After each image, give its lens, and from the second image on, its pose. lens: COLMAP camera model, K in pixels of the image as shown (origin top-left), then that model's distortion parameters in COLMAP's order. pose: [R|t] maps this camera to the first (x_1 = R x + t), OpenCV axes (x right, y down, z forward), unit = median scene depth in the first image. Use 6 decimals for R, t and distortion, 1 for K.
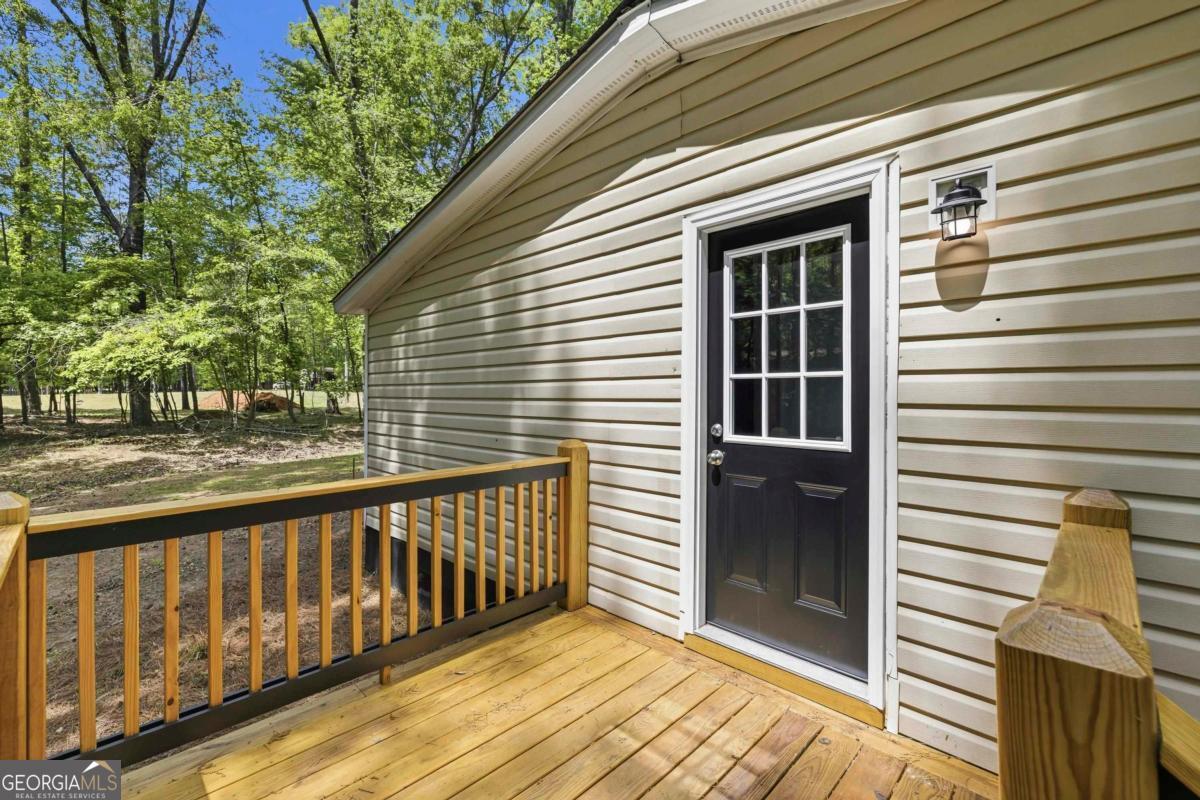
lens RADIAL K [[523.0, 0, 600.0], [0, 523.0, 400.0], [0, 0, 1]] dist [-0.002790, -0.000733]
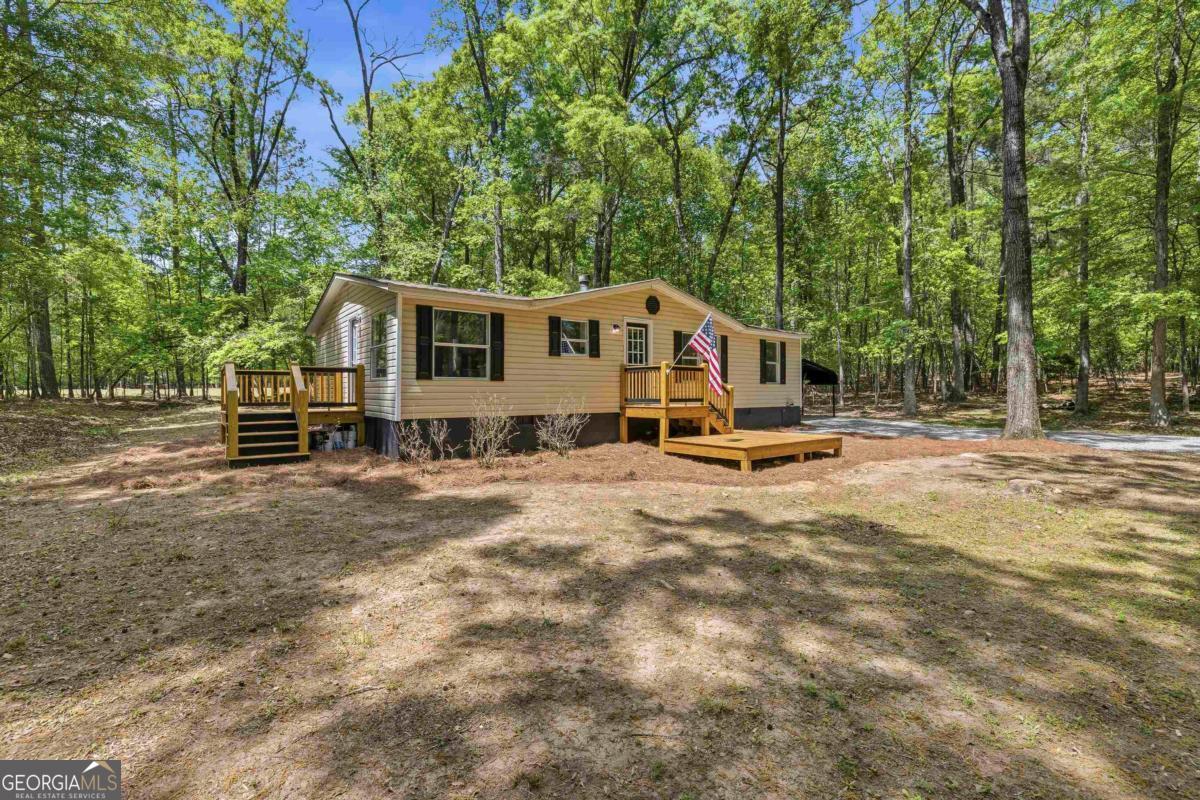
lens RADIAL K [[523.0, 0, 600.0], [0, 523.0, 400.0], [0, 0, 1]] dist [-0.002790, -0.000733]
pose [[0.991379, -0.006193, -0.130882, 0.509111], [0.006900, 0.999964, 0.004951, 0.064573], [0.130847, -0.005811, 0.991386, -0.560798]]
